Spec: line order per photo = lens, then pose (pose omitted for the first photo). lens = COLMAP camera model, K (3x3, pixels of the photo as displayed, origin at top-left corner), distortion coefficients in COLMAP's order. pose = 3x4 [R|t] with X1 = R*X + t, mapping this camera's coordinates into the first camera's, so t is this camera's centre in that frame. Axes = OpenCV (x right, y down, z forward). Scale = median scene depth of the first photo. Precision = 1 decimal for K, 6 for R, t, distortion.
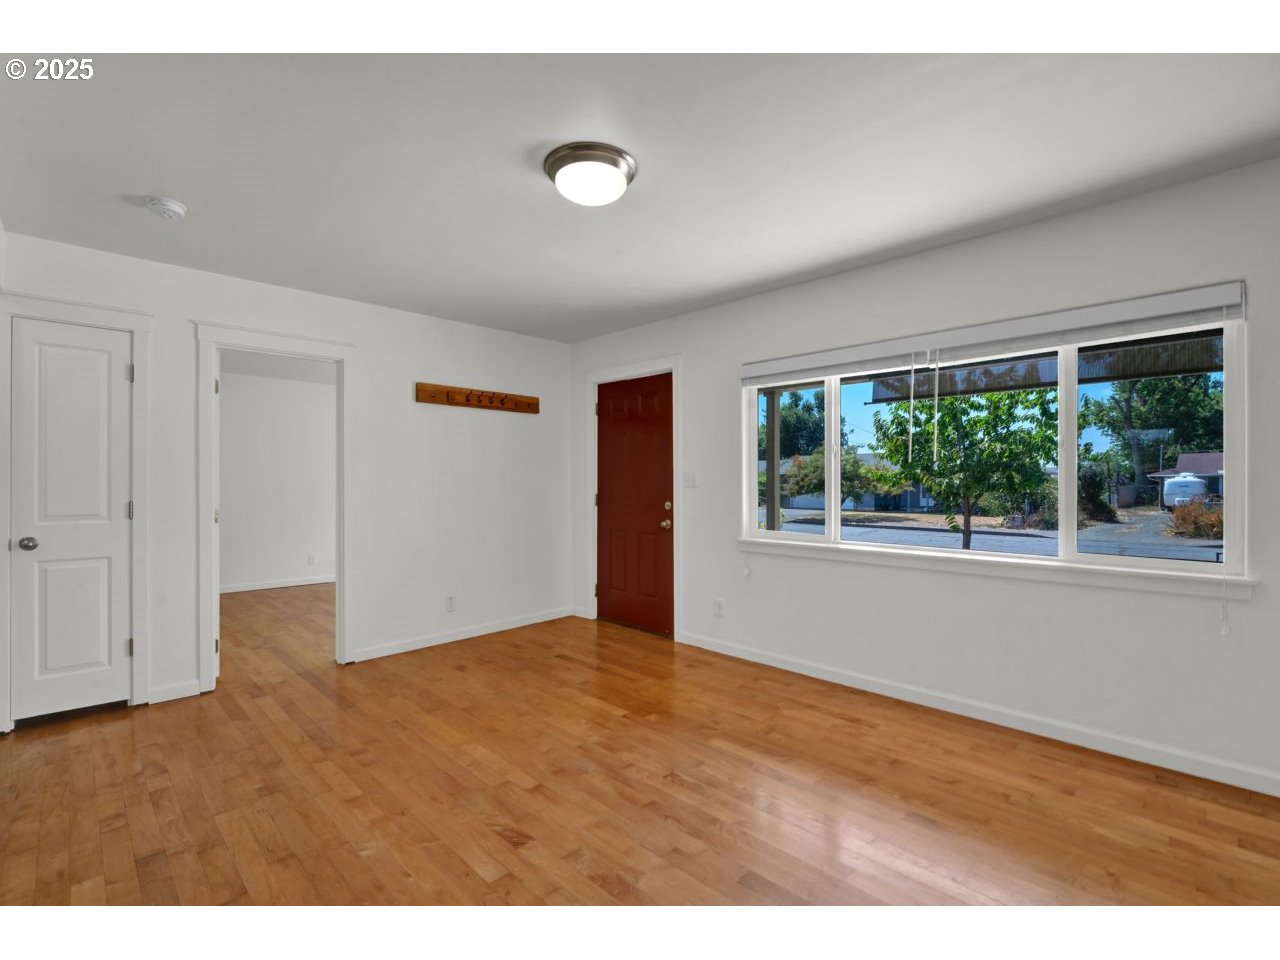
lens RADIAL K [[582.2, 0, 635.1], [0, 582.2, 478.5], [0, 0, 1]] dist [-0.024277, 0.003778]
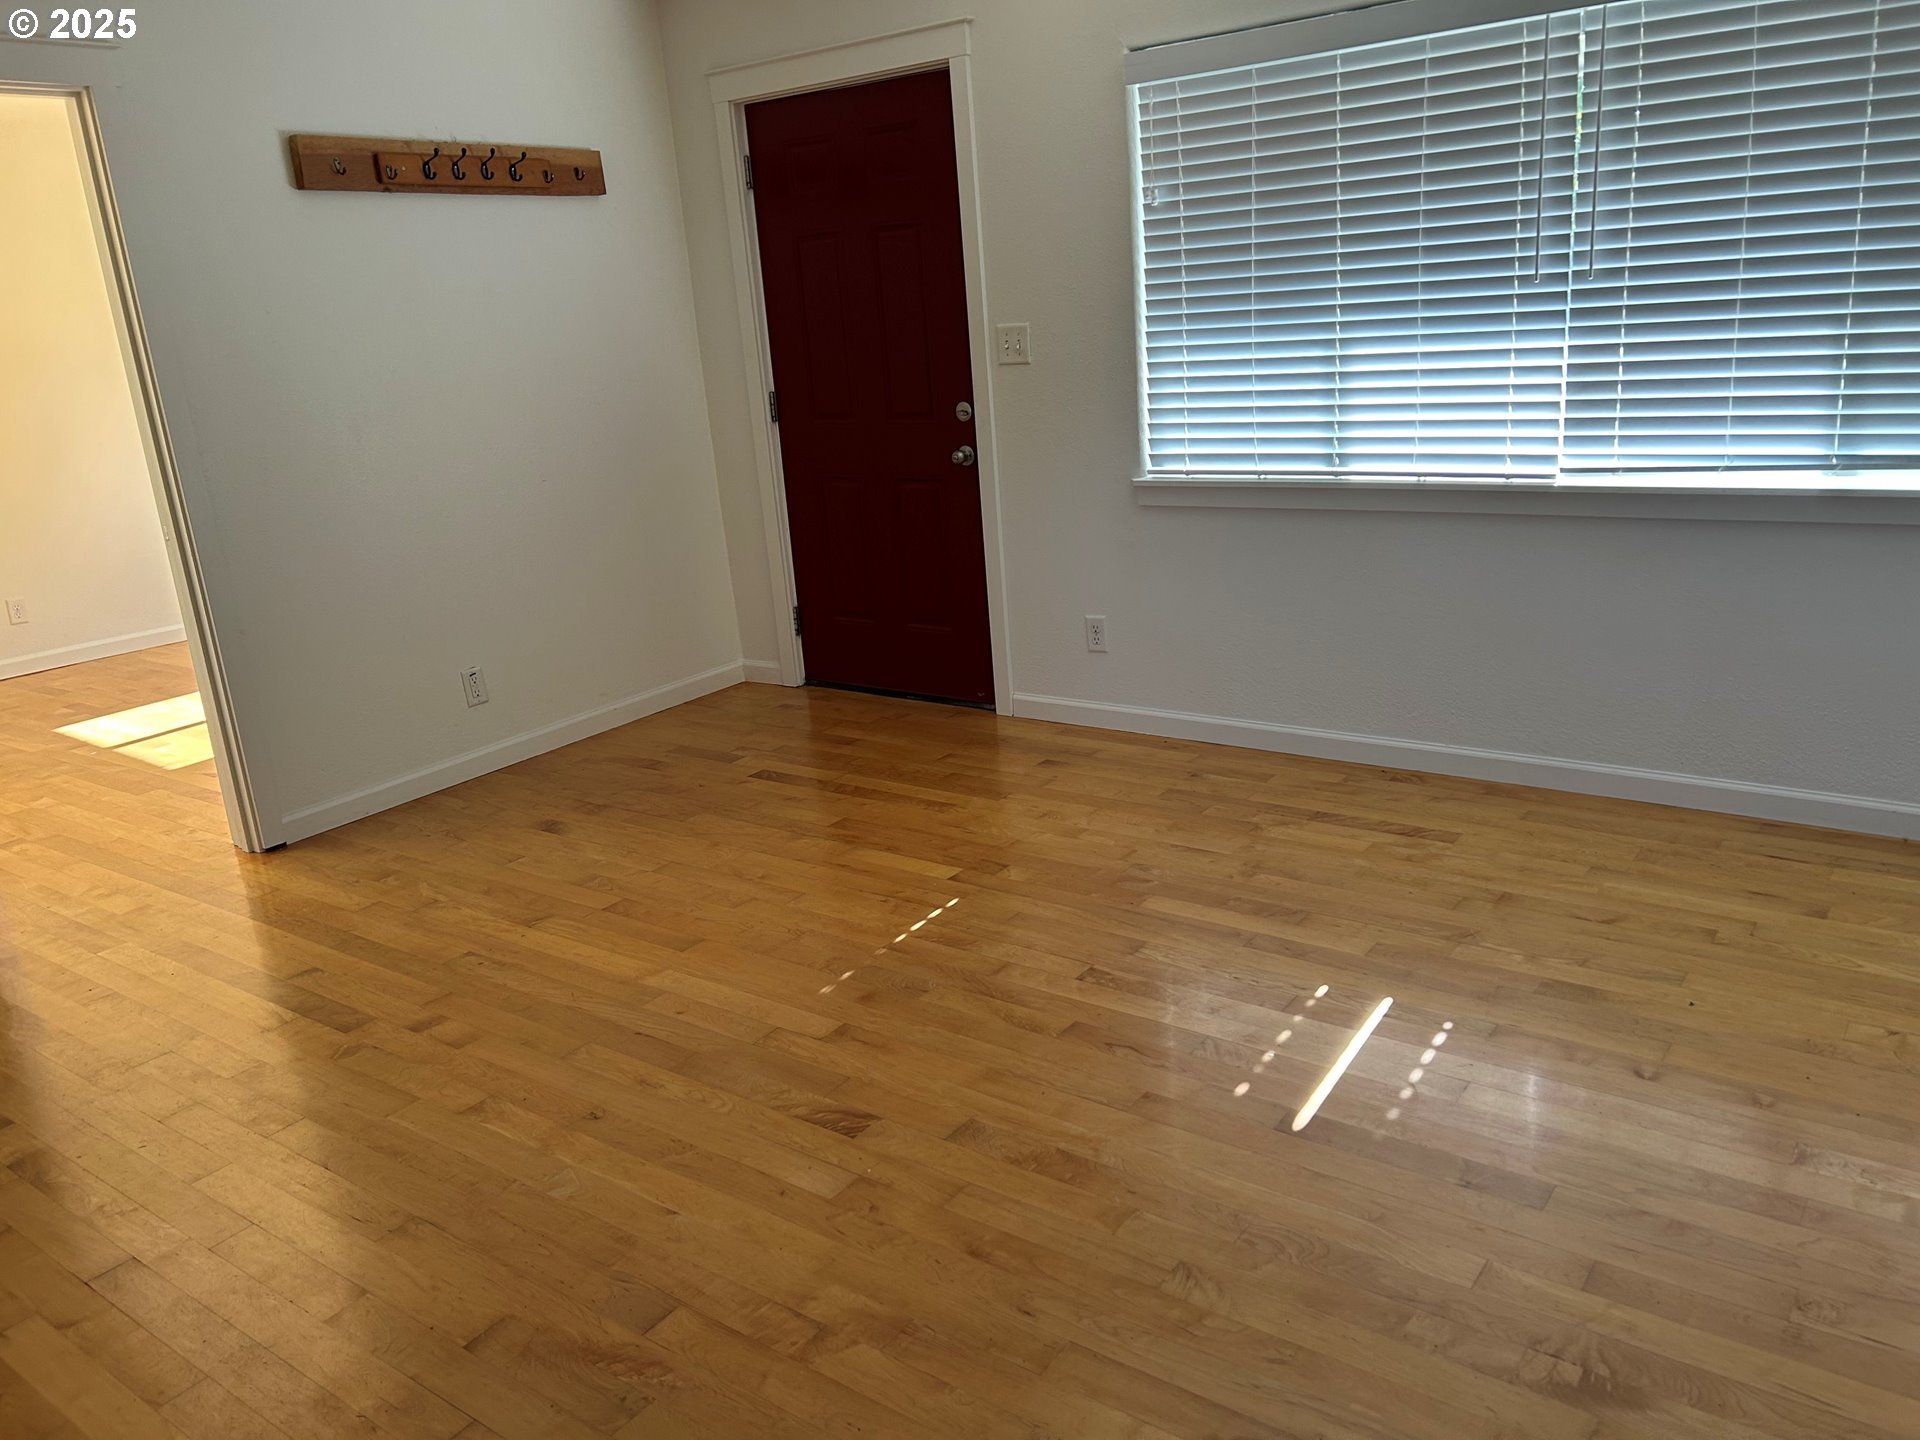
lens RADIAL K [[1426.7, 0, 969.1], [0, 1426.7, 731.4], [0, 0, 1]] dist [0.040014, -0.040671]
pose [[0.985697, -0.110491, 0.127253, -0.150669], [0.069086, 0.953647, 0.292891, -0.057743], [-0.153716, -0.279910, 0.947640, -0.100118]]
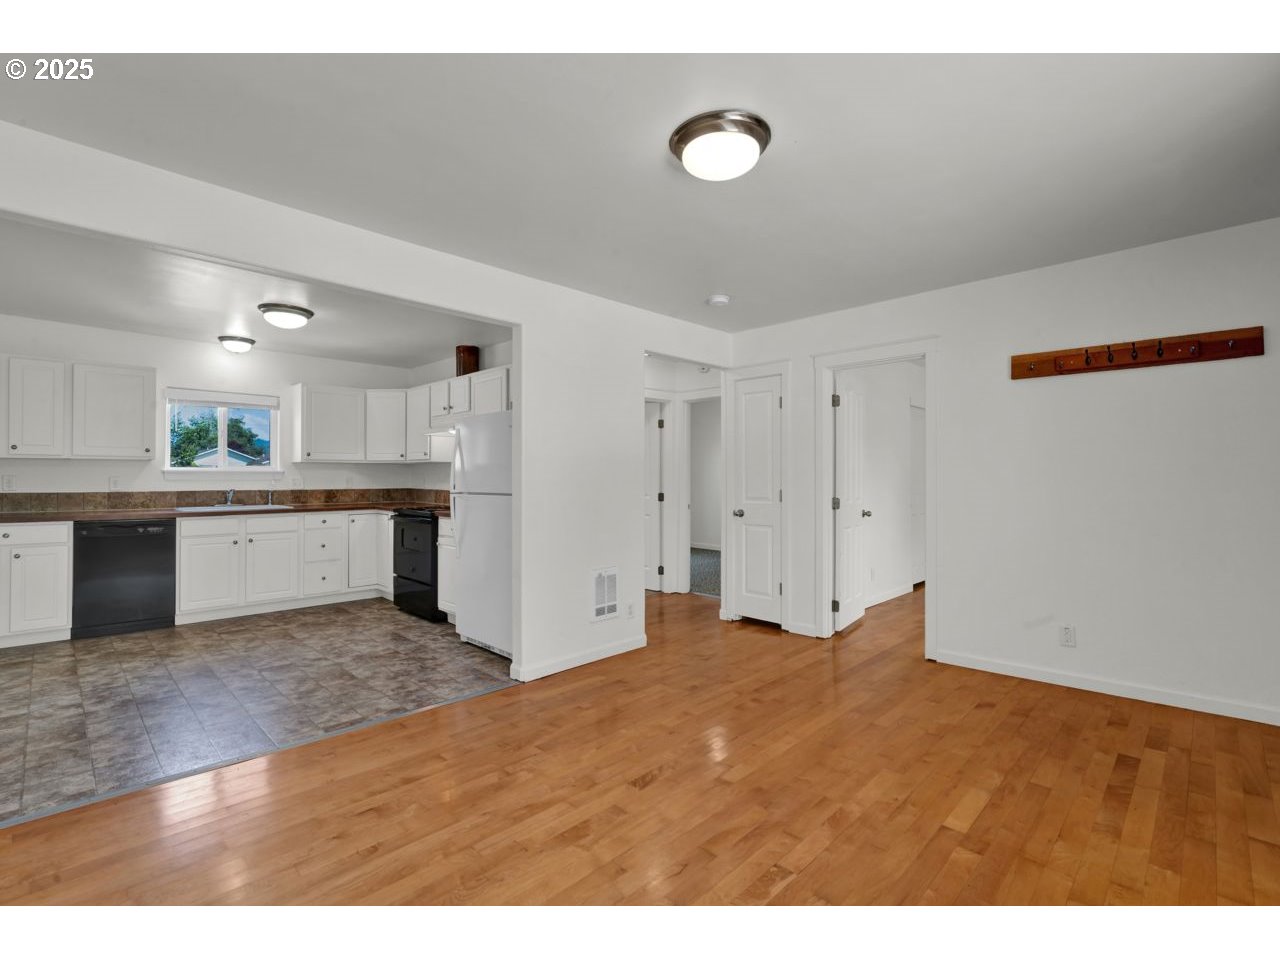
lens RADIAL K [[582.2, 0, 638.6], [0, 582.2, 473.7], [0, 0, 1]] dist [-0.024277, 0.003778]
pose [[0.014868, -0.007364, -0.999862, 0.659095], [0.008668, 0.999936, -0.007235, 0.006747], [0.999852, -0.008559, 0.014931, 0.668108]]
